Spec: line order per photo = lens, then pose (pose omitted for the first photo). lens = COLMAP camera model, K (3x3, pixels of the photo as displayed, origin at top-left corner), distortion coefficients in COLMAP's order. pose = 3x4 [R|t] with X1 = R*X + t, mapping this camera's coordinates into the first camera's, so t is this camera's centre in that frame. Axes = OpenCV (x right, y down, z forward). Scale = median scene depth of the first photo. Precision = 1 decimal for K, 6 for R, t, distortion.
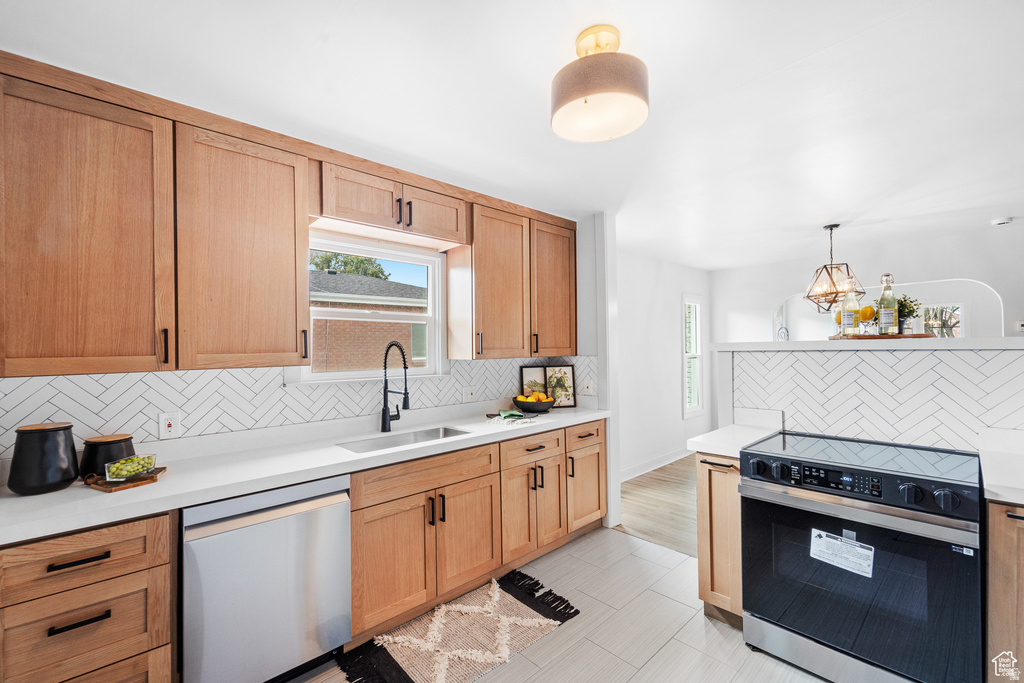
lens RADIAL K [[421.7, 0, 515.1], [0, 421.7, 350.1], [0, 0, 1]] dist [-0.000982, -0.000795]
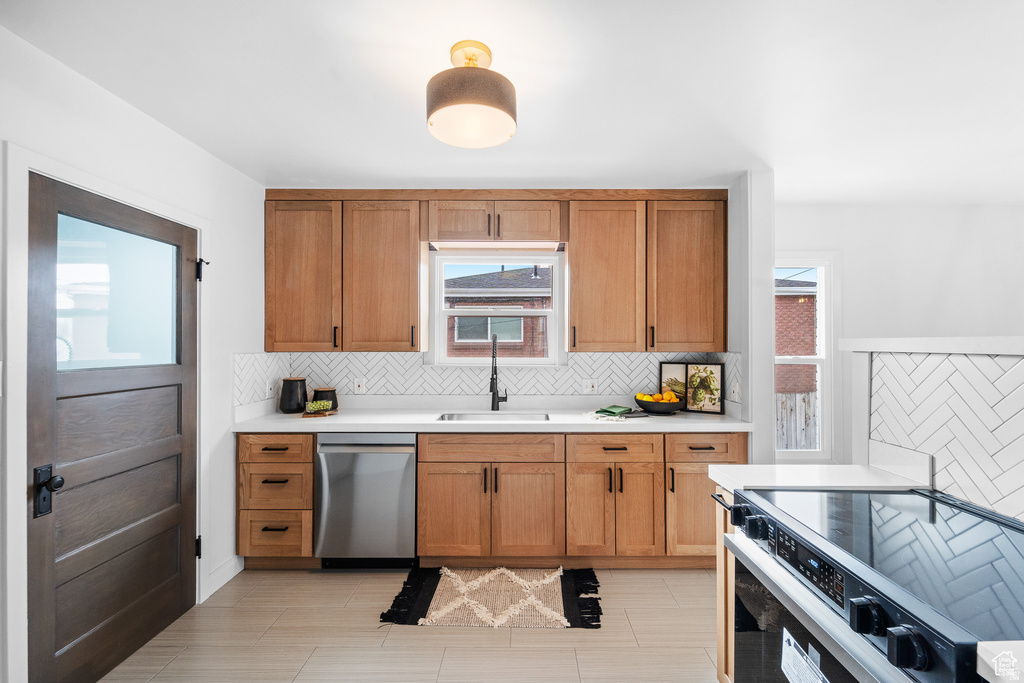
lens RADIAL K [[431.4, 0, 527.1], [0, 431.4, 339.6], [0, 0, 1]] dist [-0.002152, -0.000344]
pose [[0.737440, 0.012455, -0.675297, 0.575712], [-0.015578, 0.999878, 0.001431, -0.008470], [0.675233, 0.009465, 0.737544, 0.163178]]
